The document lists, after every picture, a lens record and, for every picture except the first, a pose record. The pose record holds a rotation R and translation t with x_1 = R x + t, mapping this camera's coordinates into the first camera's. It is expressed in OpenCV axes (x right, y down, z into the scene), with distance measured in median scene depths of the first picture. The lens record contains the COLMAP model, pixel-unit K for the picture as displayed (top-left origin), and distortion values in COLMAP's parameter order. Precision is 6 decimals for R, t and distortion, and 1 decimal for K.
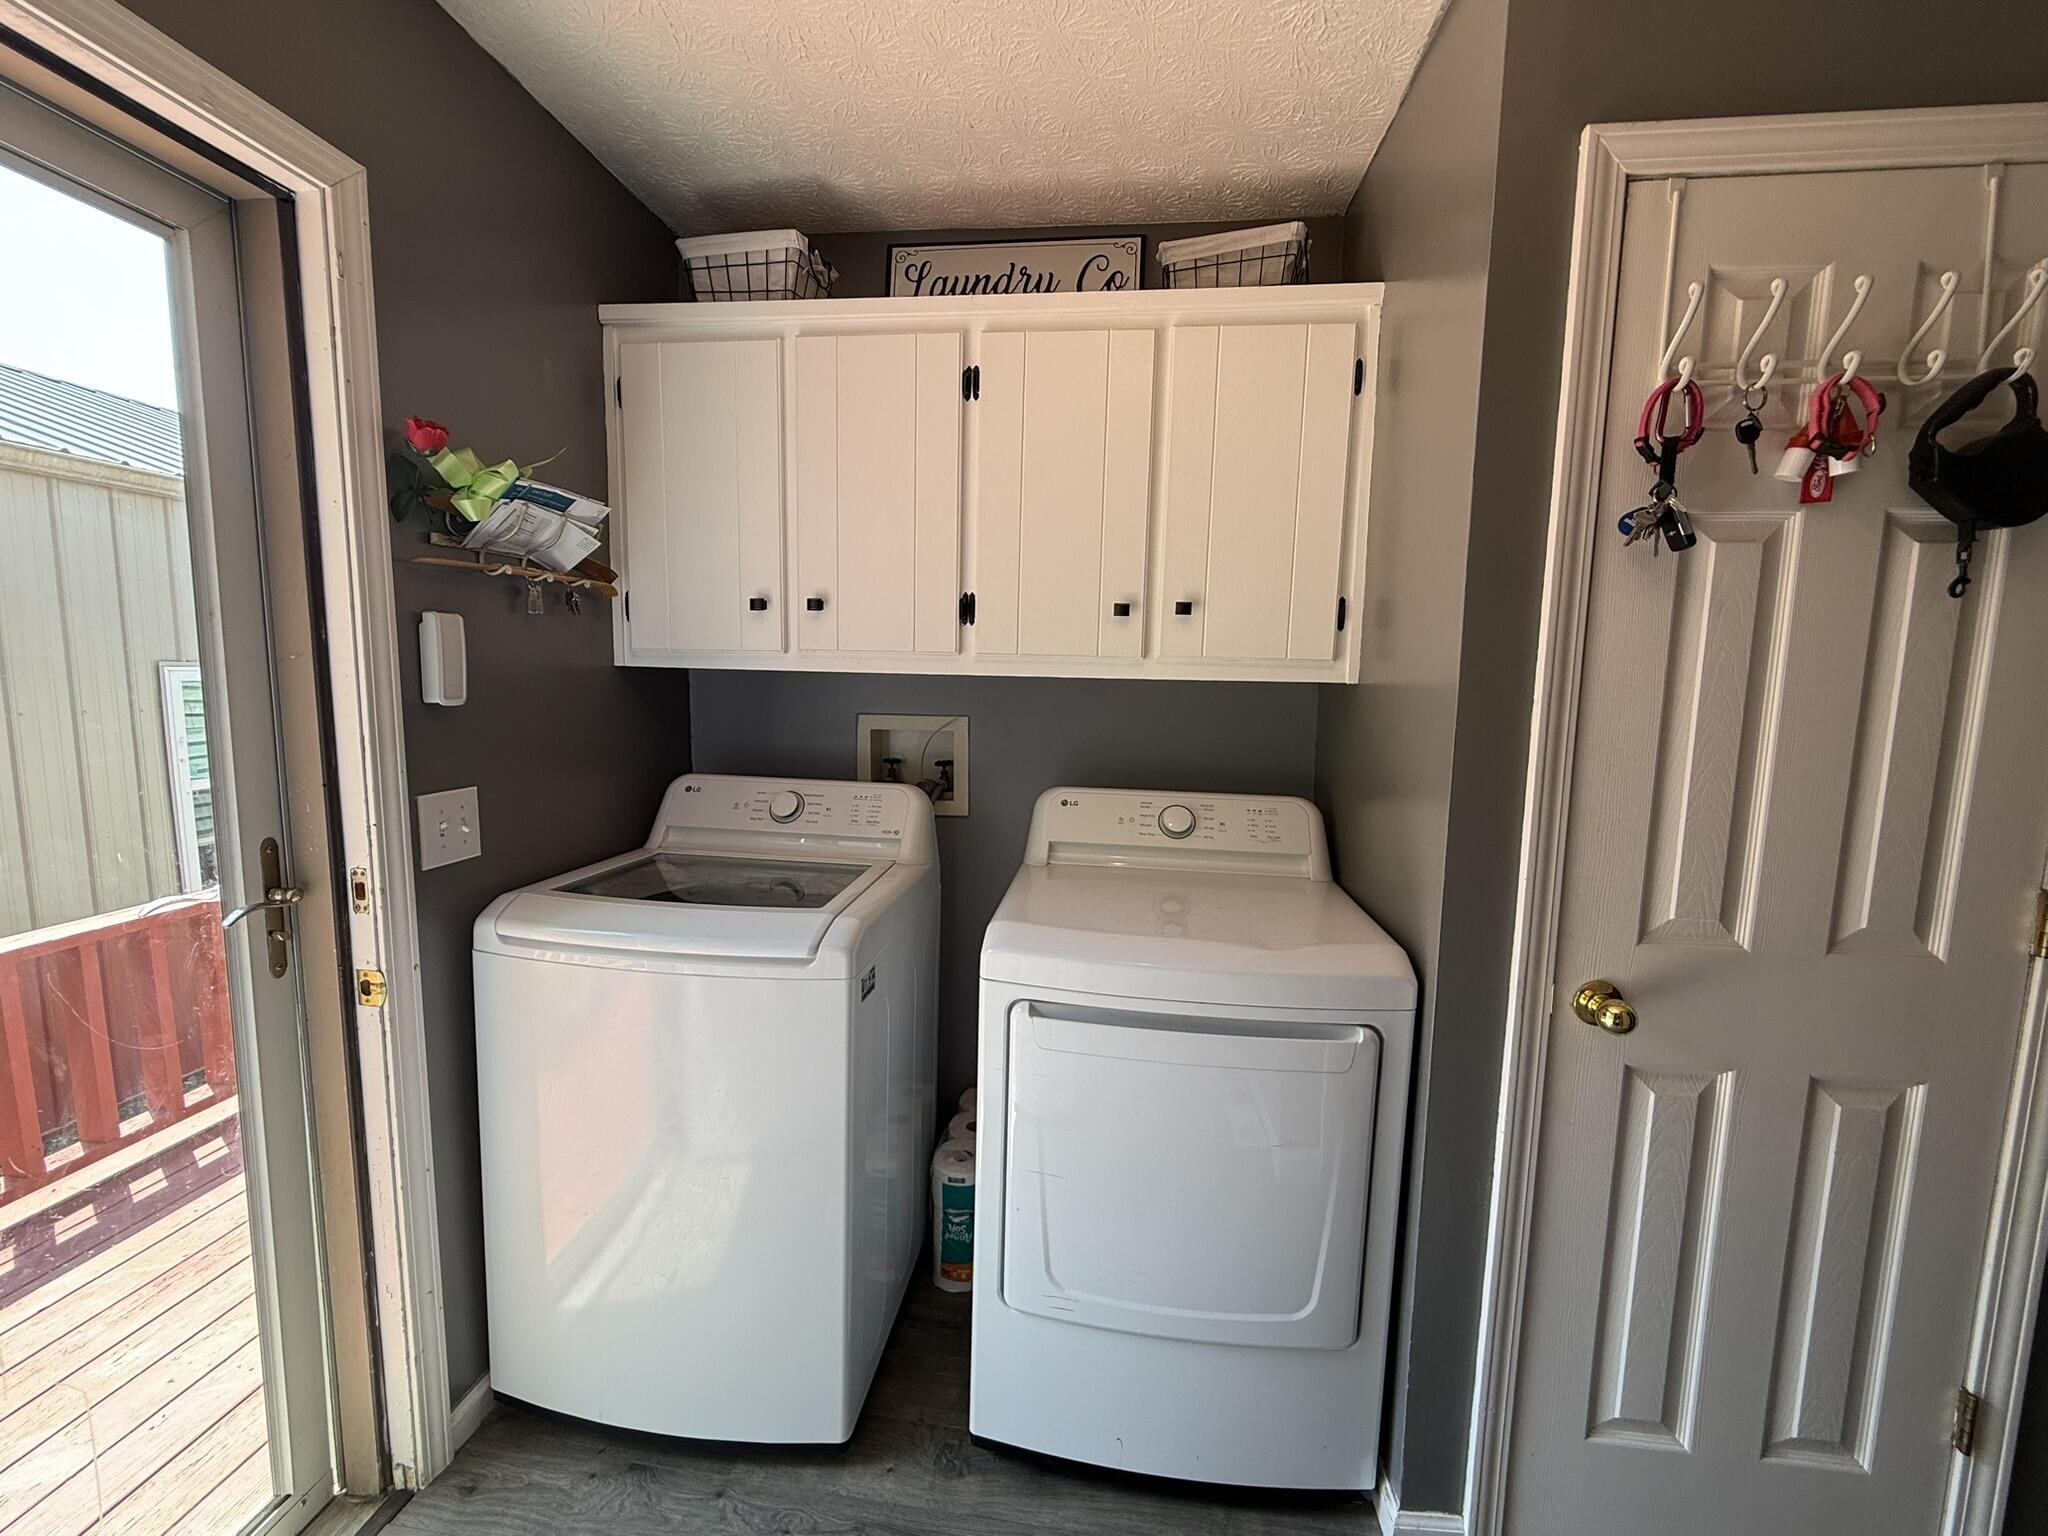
lens RADIAL K [[823.0, 0, 1022.6], [0, 823.0, 761.6], [0, 0, 1]] dist [0.000467, 0.000132]
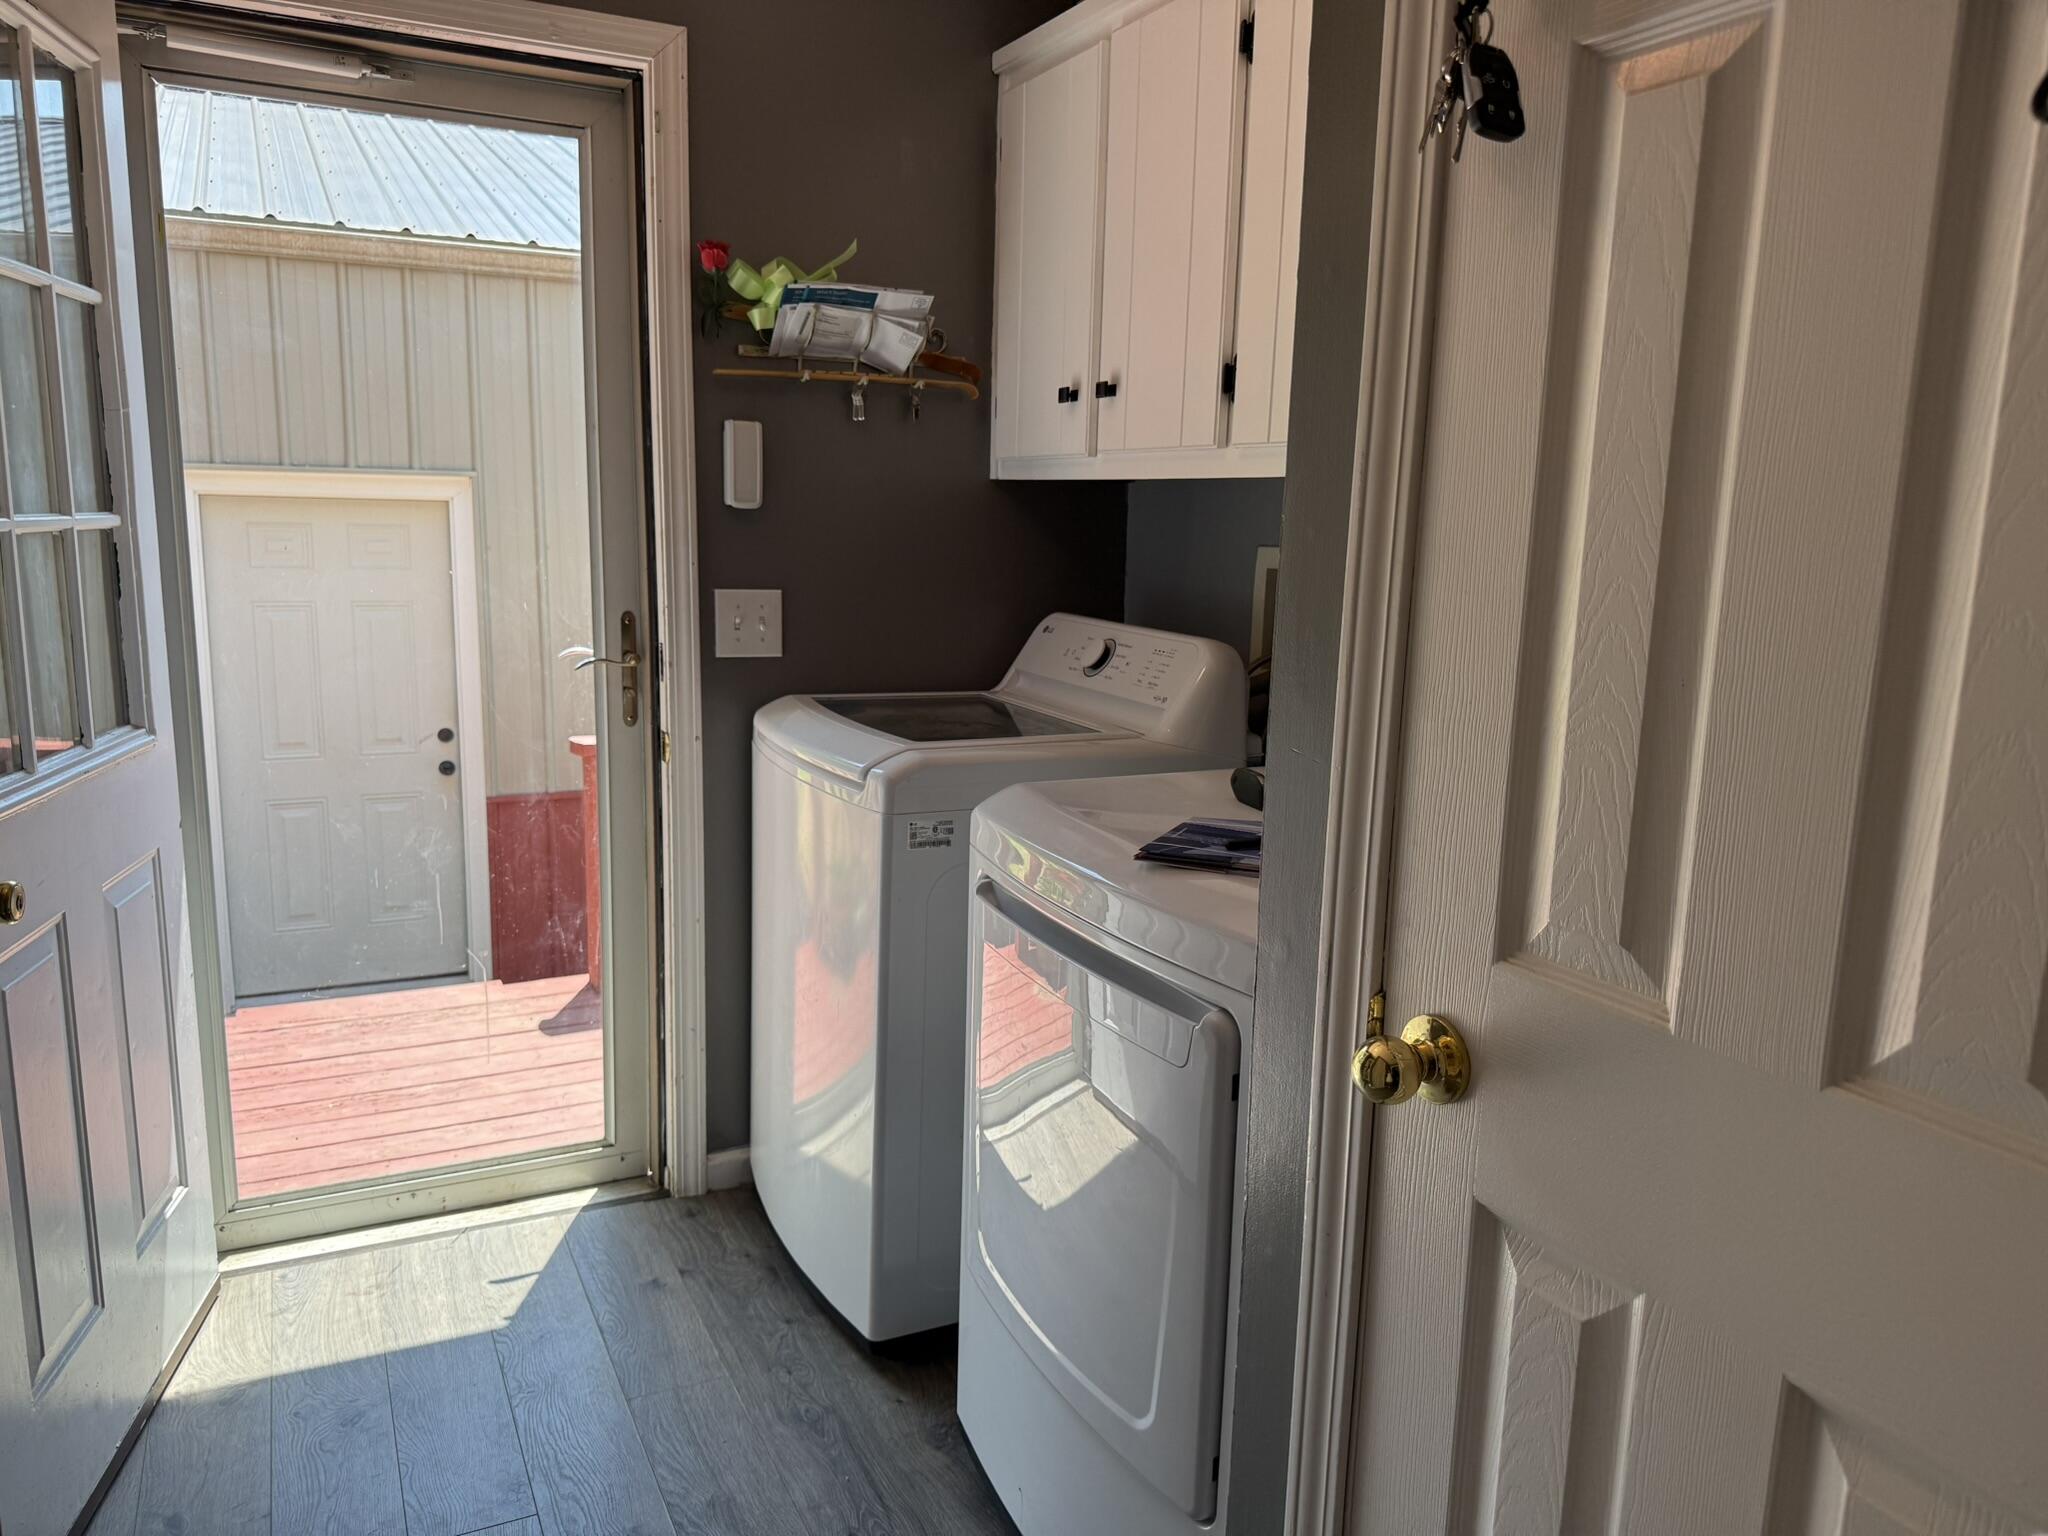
lens RADIAL K [[1448.2, 0, 1024.5], [0, 1448.2, 777.1], [0, 0, 1]] dist [0.031116, -0.039917]
pose [[0.559517, 0.145964, -0.815865, 1.118435], [-0.108479, 0.988799, 0.102508, 0.046806], [0.821689, 0.031150, 0.569084, 0.233567]]
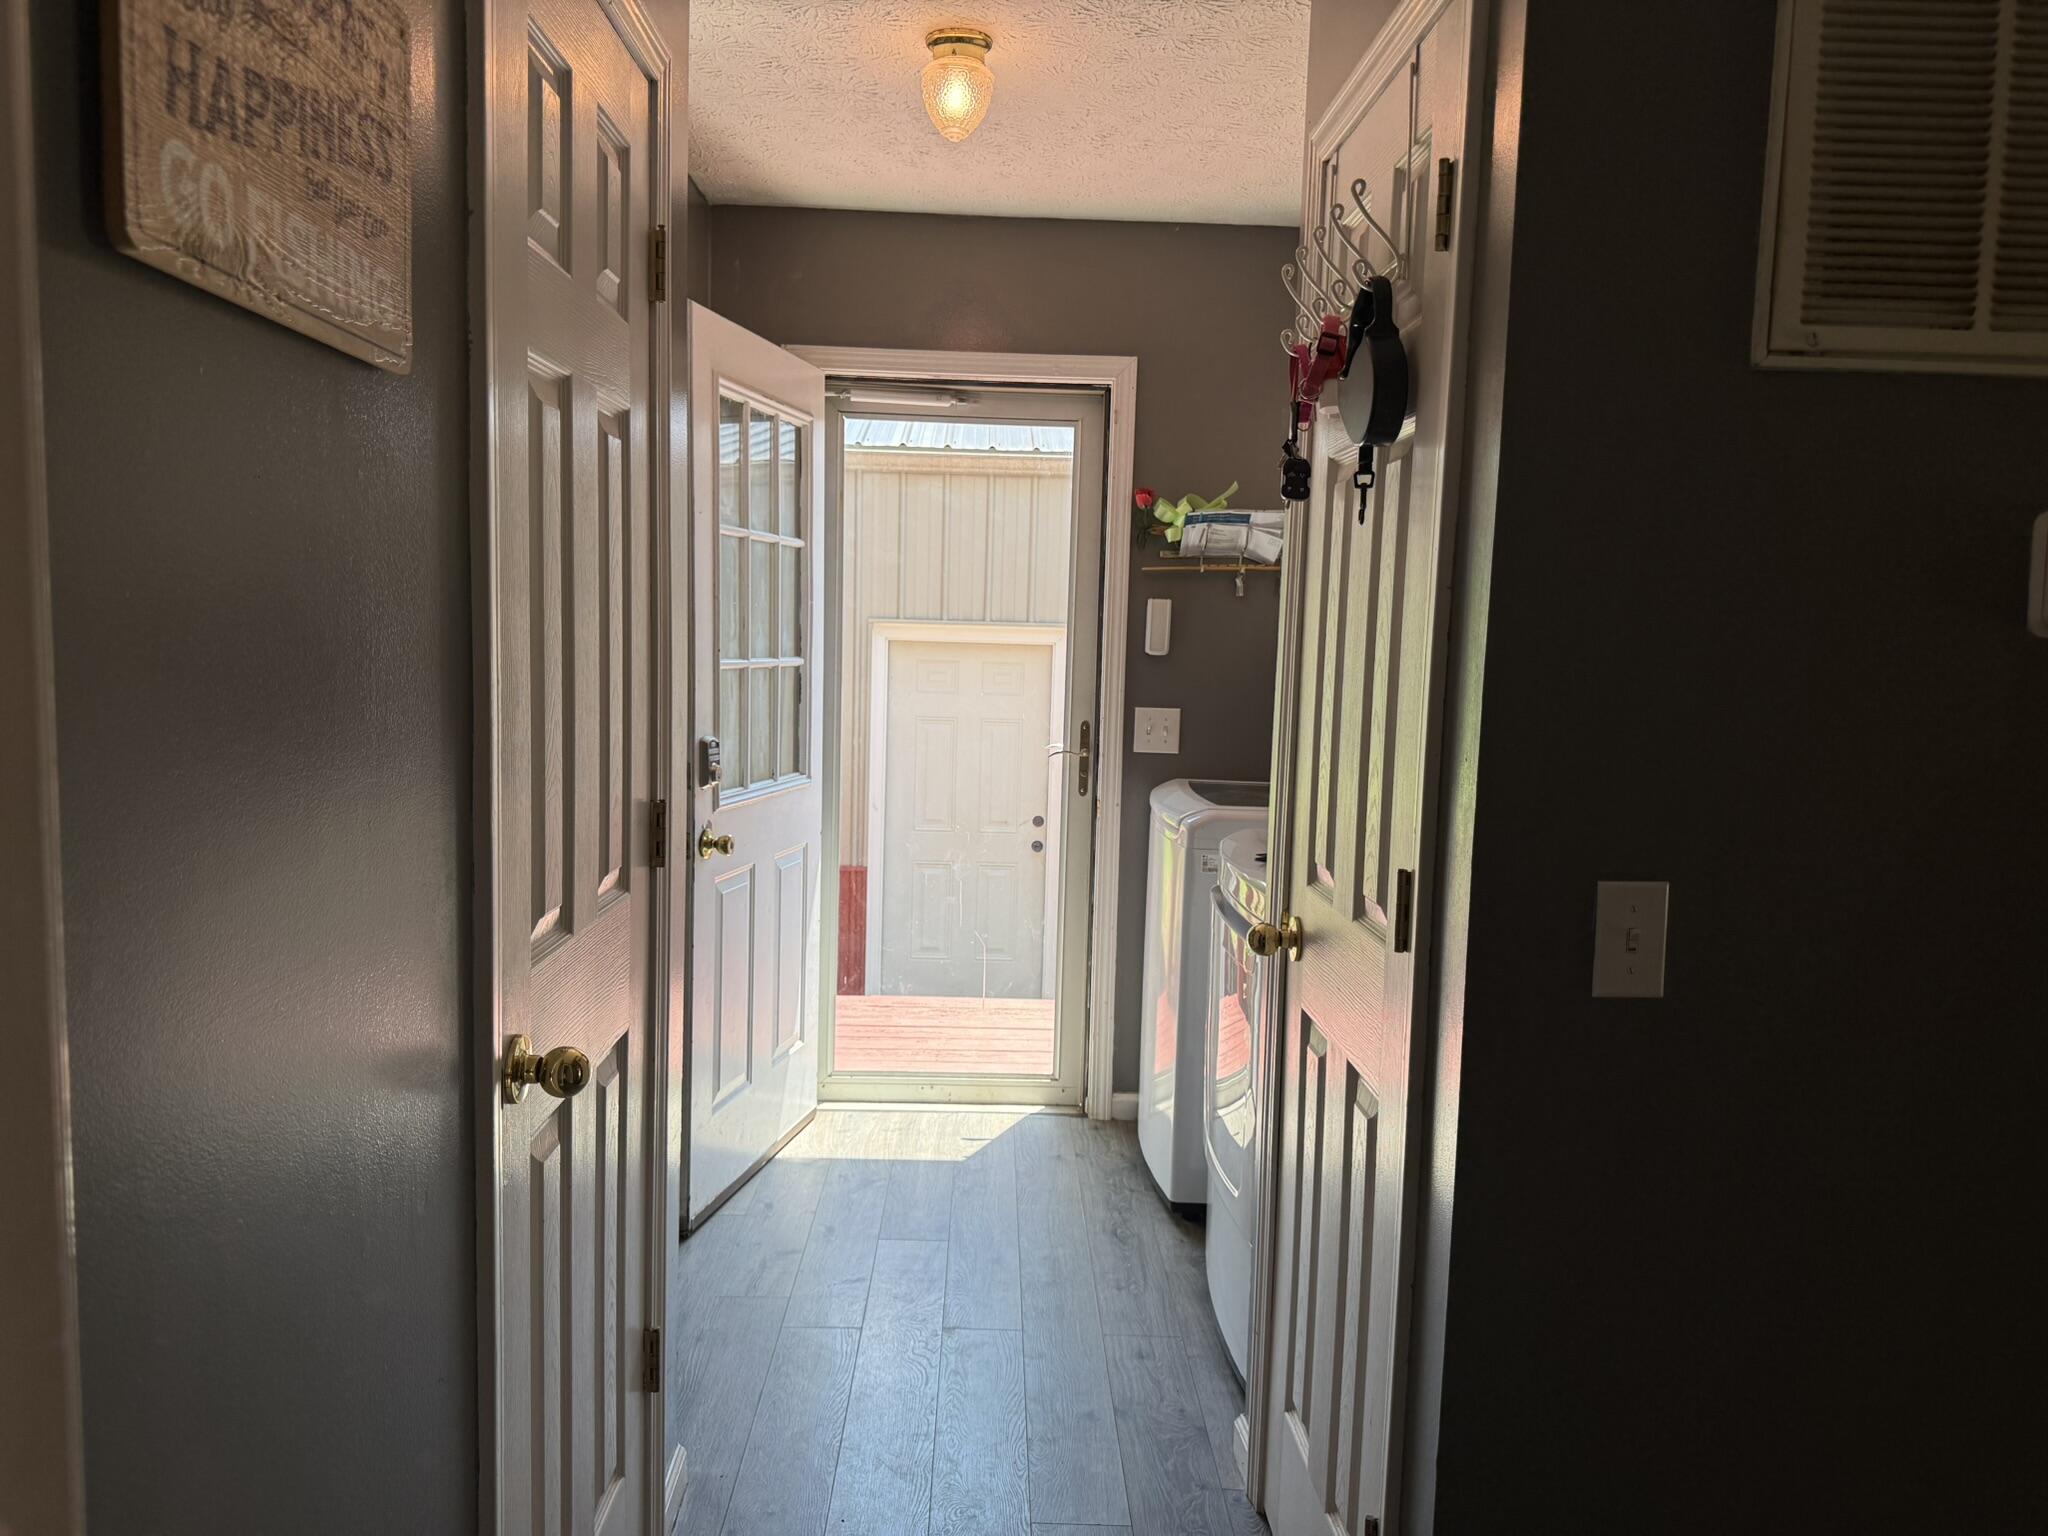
lens RADIAL K [[1432.8, 0, 1028.4], [0, 1432.8, 771.6], [0, 0, 1]] dist [0.179215, -0.242165]
pose [[0.150880, 0.083101, -0.985053, 2.122100], [-0.136322, 0.988689, 0.062527, 0.017862], [0.979107, 0.124850, 0.160502, 0.318818]]
